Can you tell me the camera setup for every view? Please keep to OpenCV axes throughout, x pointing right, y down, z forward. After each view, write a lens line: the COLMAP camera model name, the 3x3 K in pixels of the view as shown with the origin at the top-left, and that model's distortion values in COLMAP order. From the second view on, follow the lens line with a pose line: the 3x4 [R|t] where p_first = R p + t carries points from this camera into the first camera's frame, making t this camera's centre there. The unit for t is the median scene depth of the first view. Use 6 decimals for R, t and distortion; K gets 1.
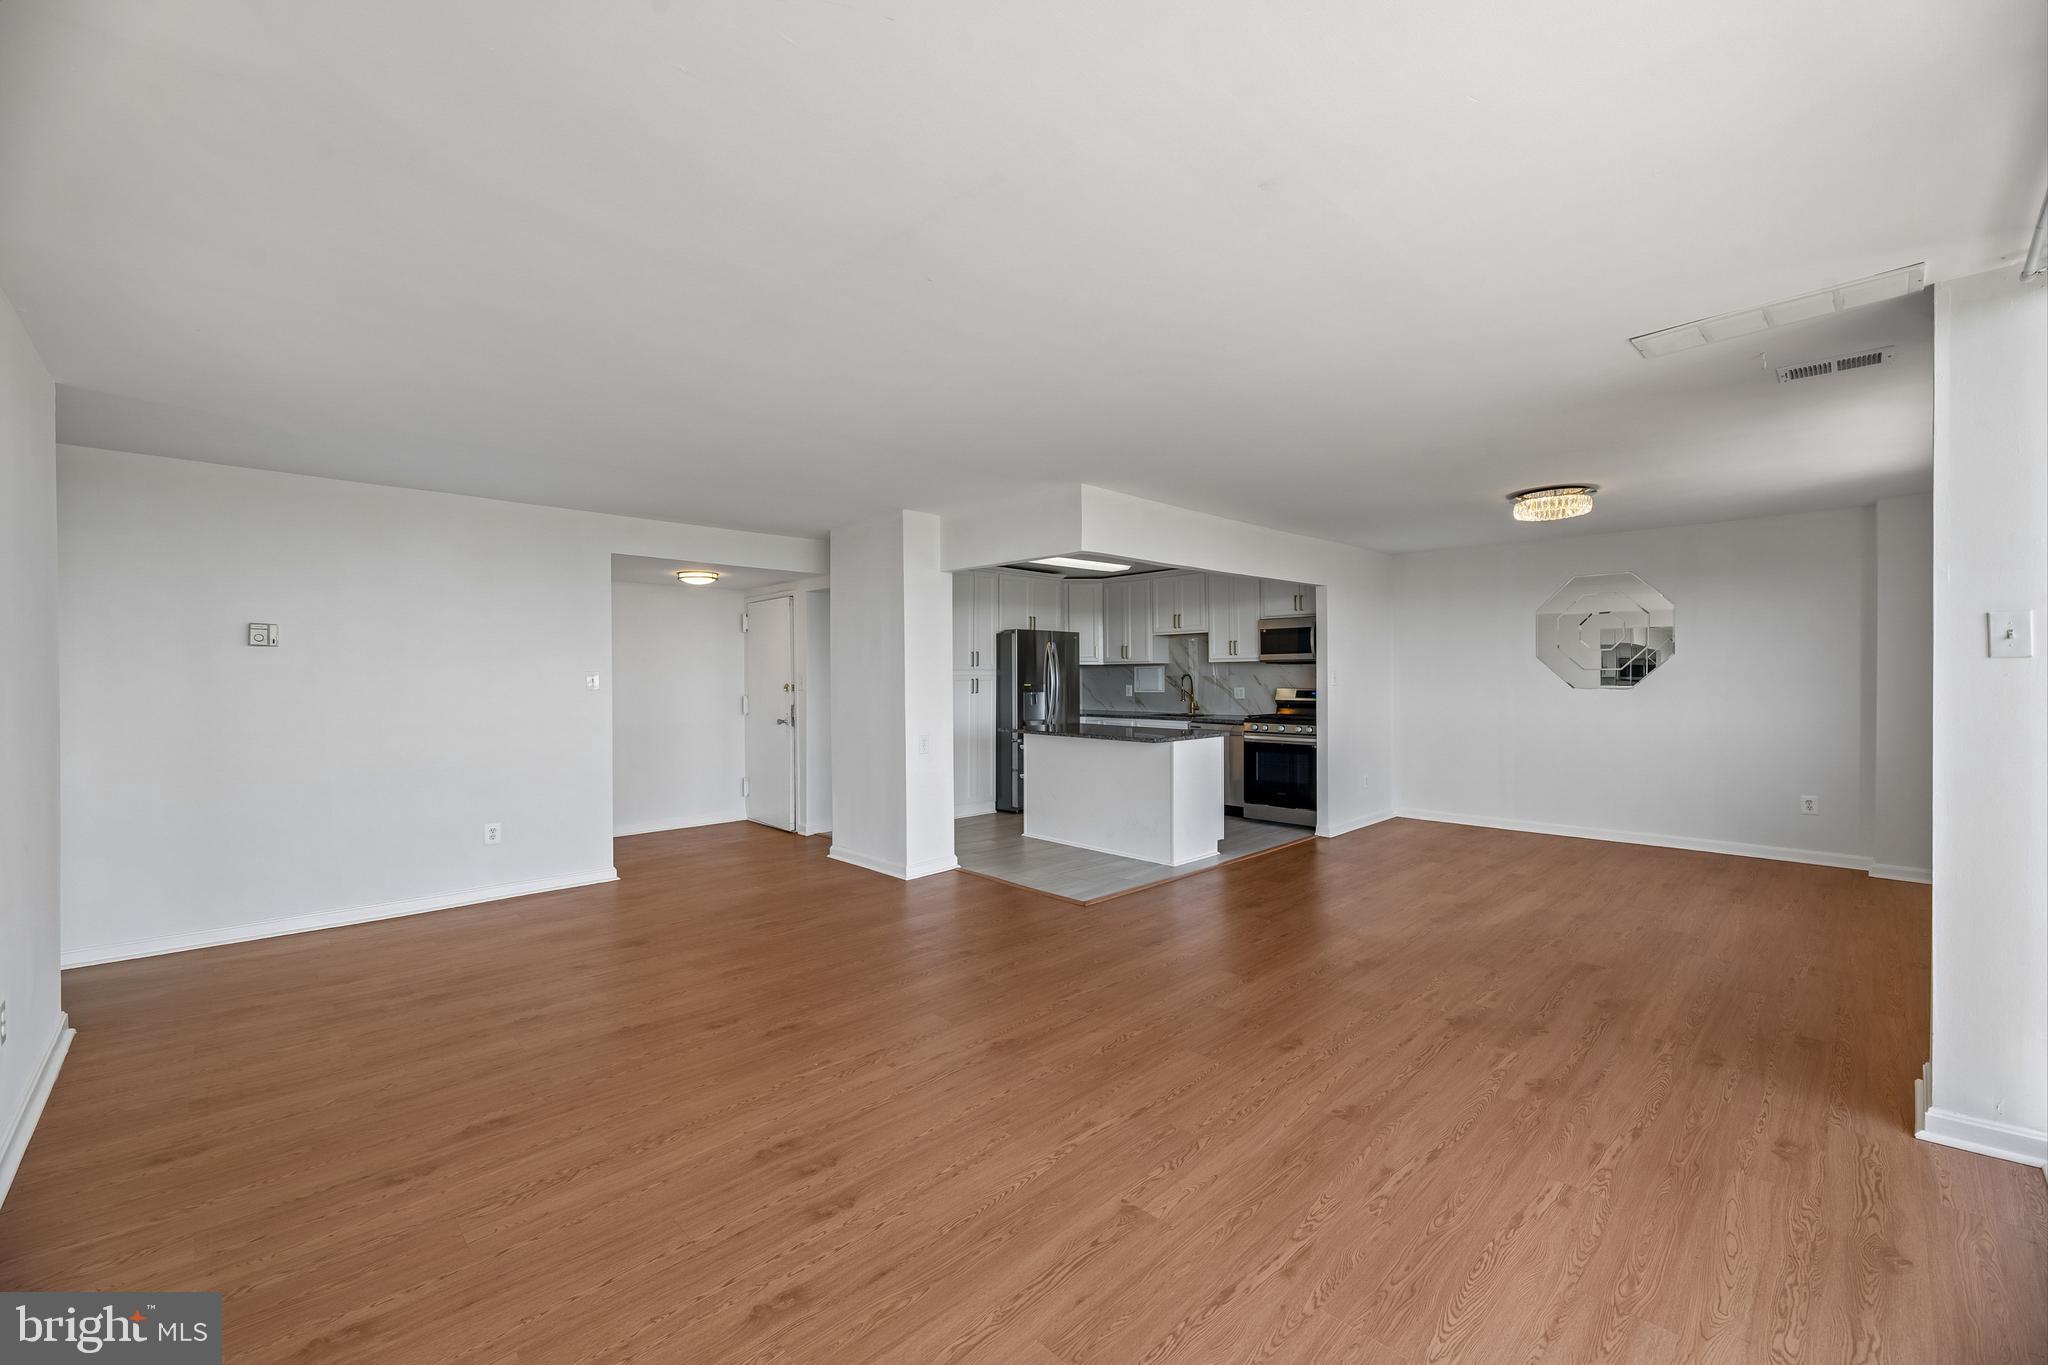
lens RADIAL K [[830.3, 0, 1011.0], [0, 830.3, 680.2], [0, 0, 1]] dist [0.002596, -0.001456]
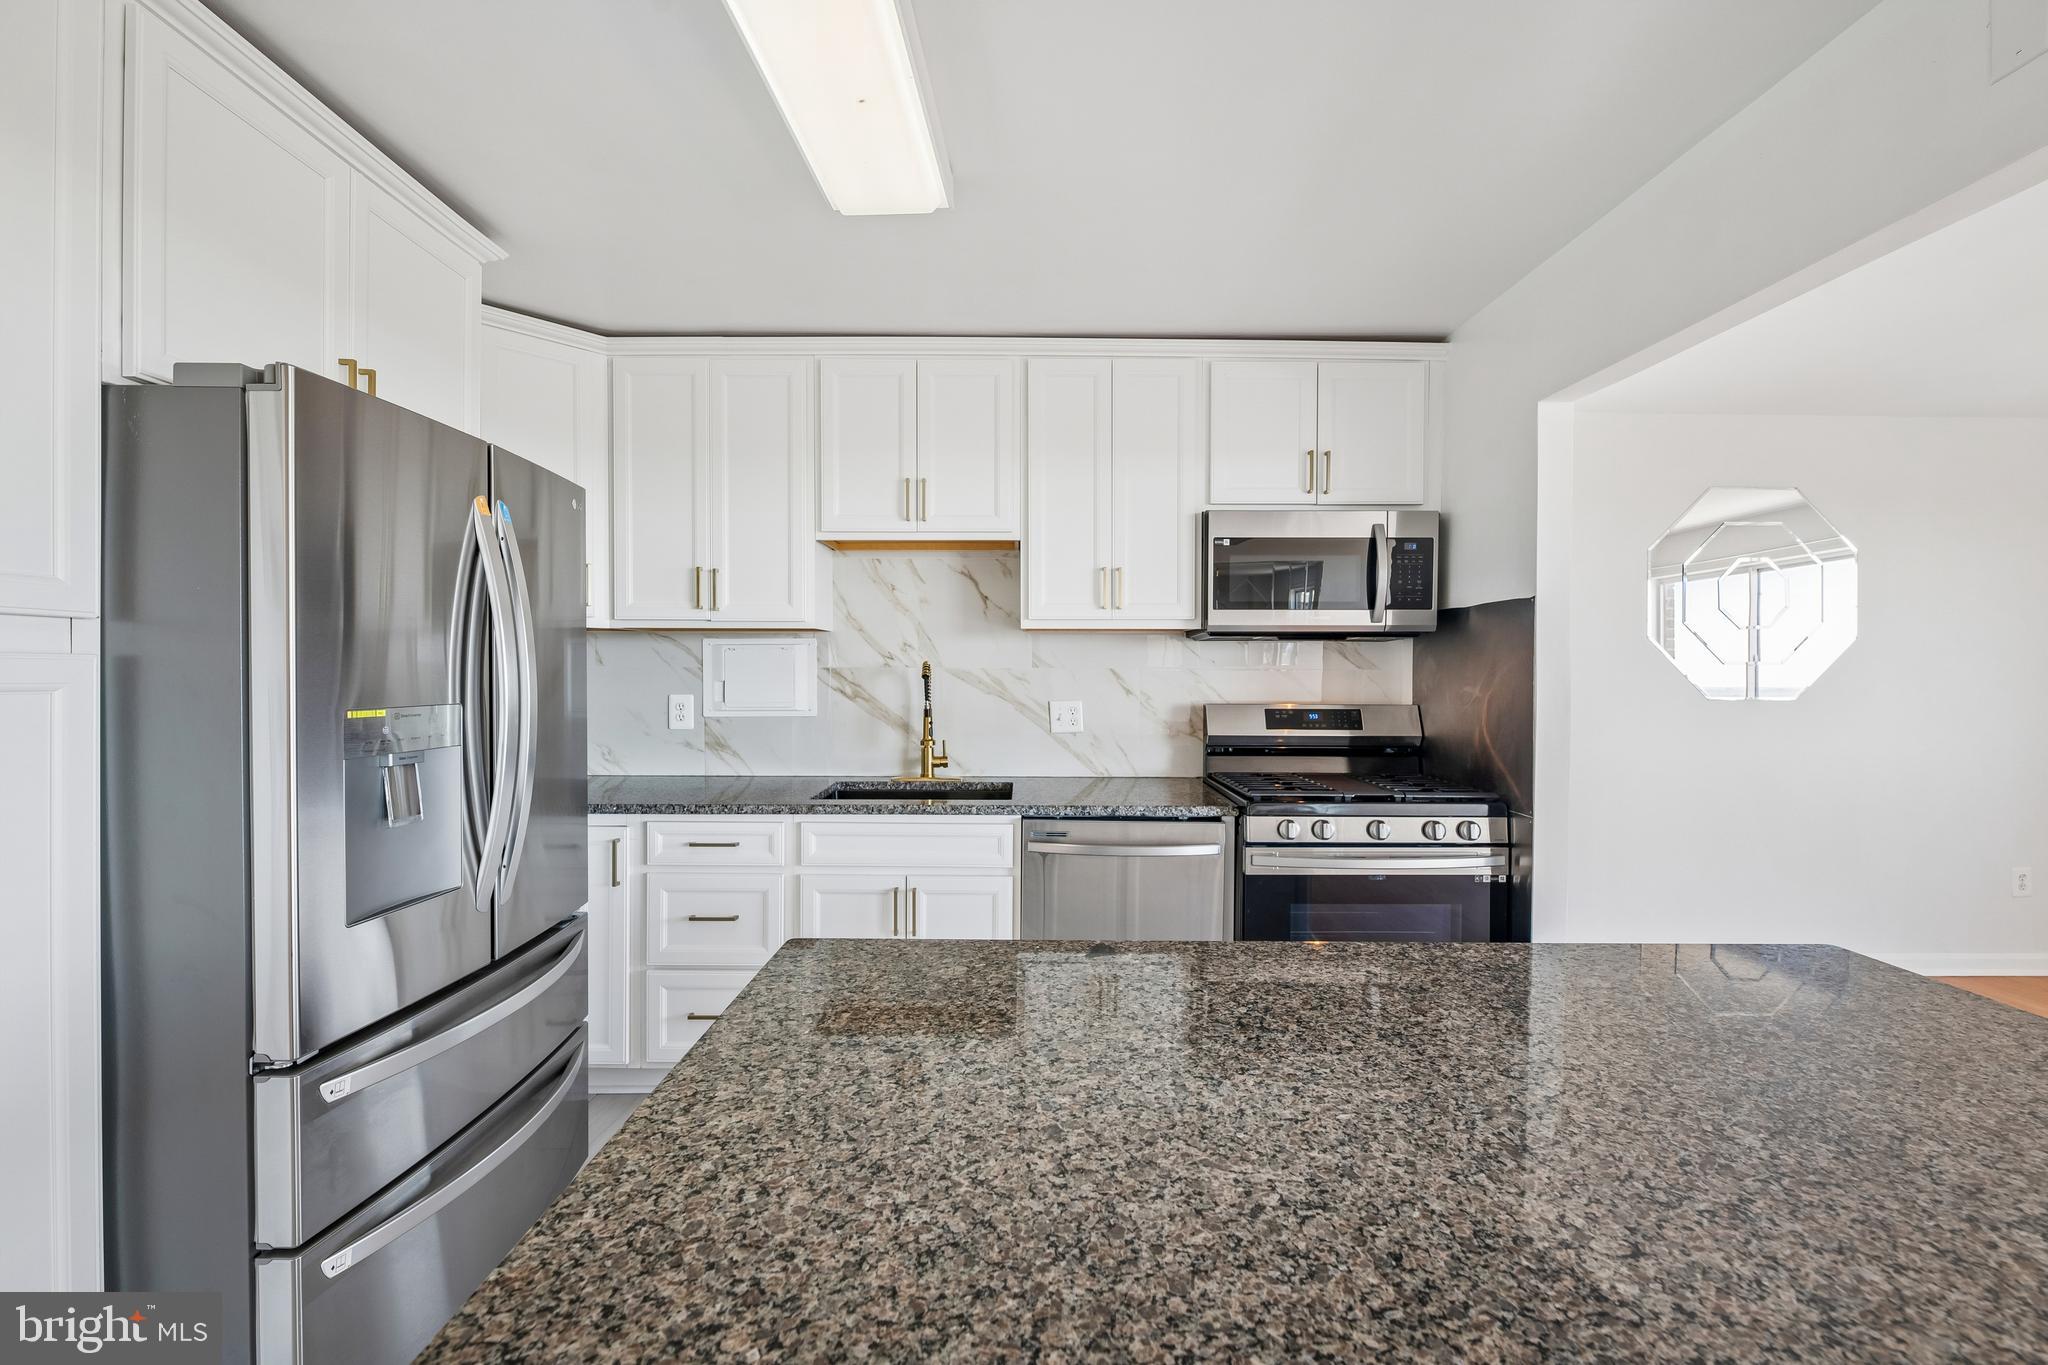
lens RADIAL K [[865.2, 0, 1022.4], [0, 865.2, 682.1], [0, 0, 1]] dist [0.000715, 0.000071]
pose [[0.681690, -0.007033, 0.731608, -0.018281], [-0.003678, 0.999908, 0.013040, -0.004473], [-0.731632, -0.011580, 0.681601, 0.748744]]
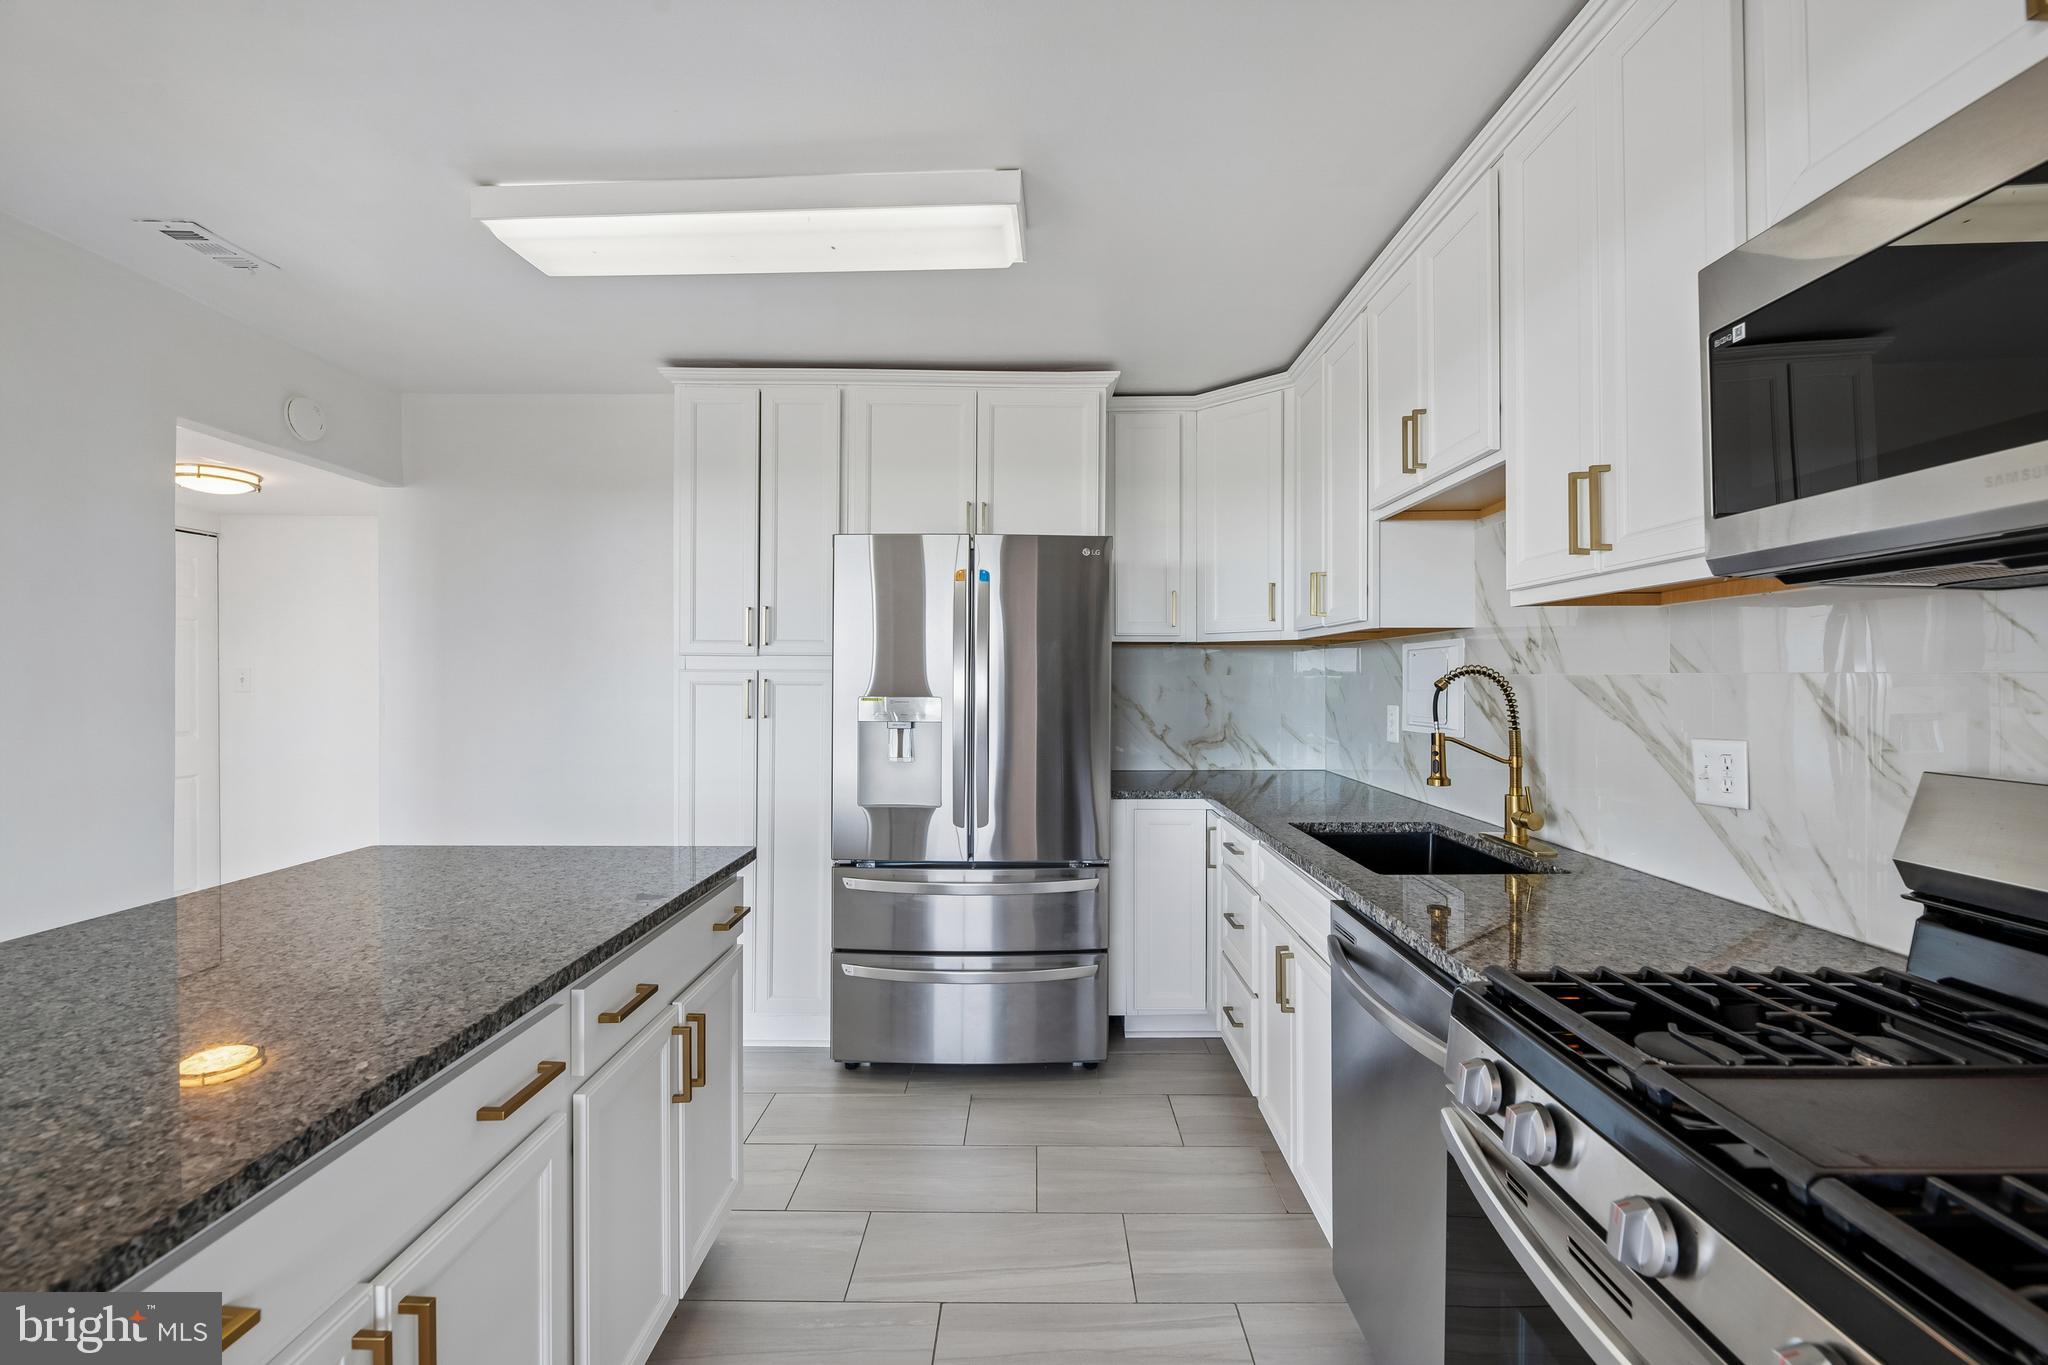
lens RADIAL K [[865.2, 0, 1038.5], [0, 865.2, 676.4], [0, 0, 1]] dist [0.000715, 0.000071]
pose [[0.736466, 0.003817, -0.676464, 0.291273], [-0.006322, 0.999979, -0.001241, -0.003894], [0.676445, 0.005191, 0.736475, 0.759101]]
